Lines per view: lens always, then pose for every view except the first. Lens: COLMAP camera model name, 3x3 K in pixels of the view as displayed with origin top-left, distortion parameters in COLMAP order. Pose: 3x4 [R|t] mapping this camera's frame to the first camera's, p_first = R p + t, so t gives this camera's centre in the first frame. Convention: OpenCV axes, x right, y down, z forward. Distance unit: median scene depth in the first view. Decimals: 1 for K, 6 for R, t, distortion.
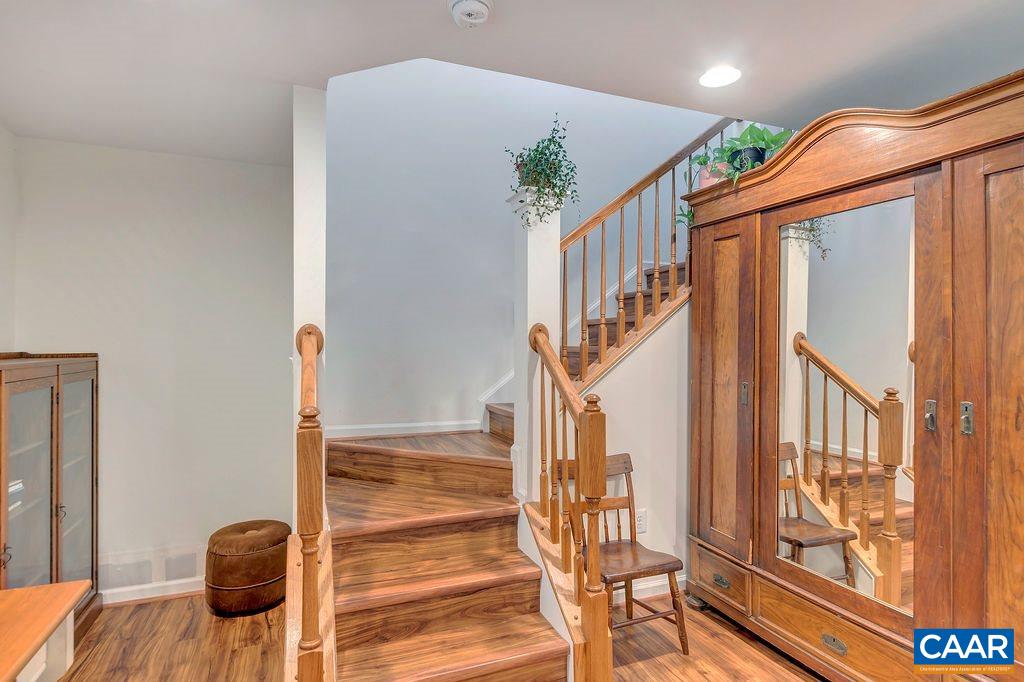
lens RADIAL K [[528.1, 0, 512.0], [0, 528.1, 347.4], [0, 0, 1]] dist [0.006647, 0.000374]
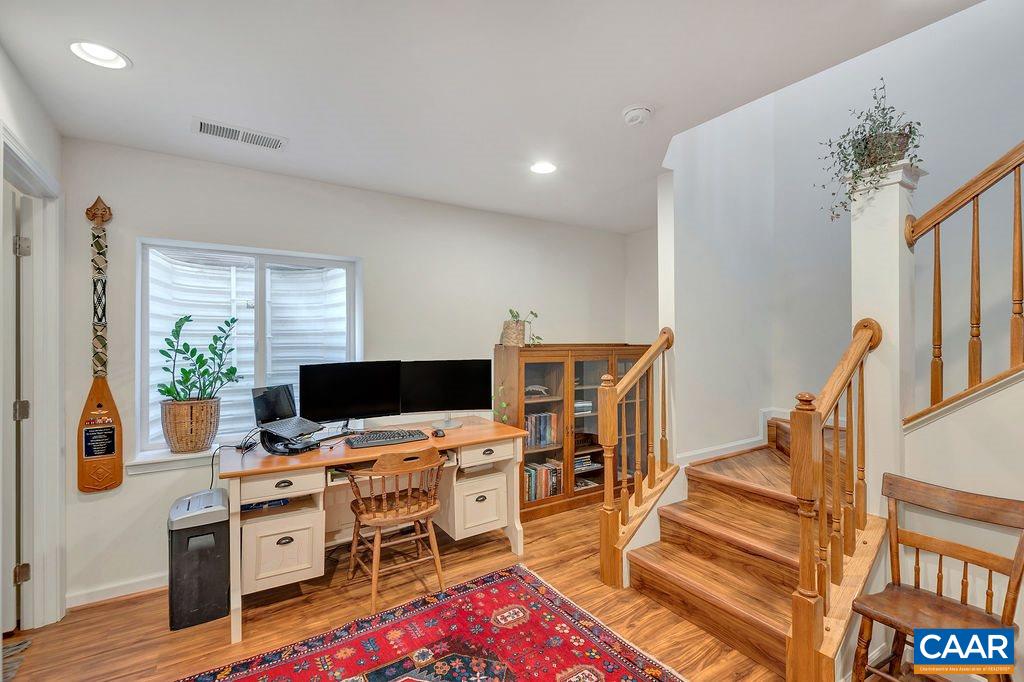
lens RADIAL K [[464.6, 0, 512.2], [0, 464.6, 336.2], [0, 0, 1]] dist [-0.001369, -0.000135]
pose [[0.199657, -0.002873, -0.979862, 0.792543], [-0.001580, 0.999993, -0.003254, -0.011326], [0.979865, 0.002197, 0.199651, 0.265948]]
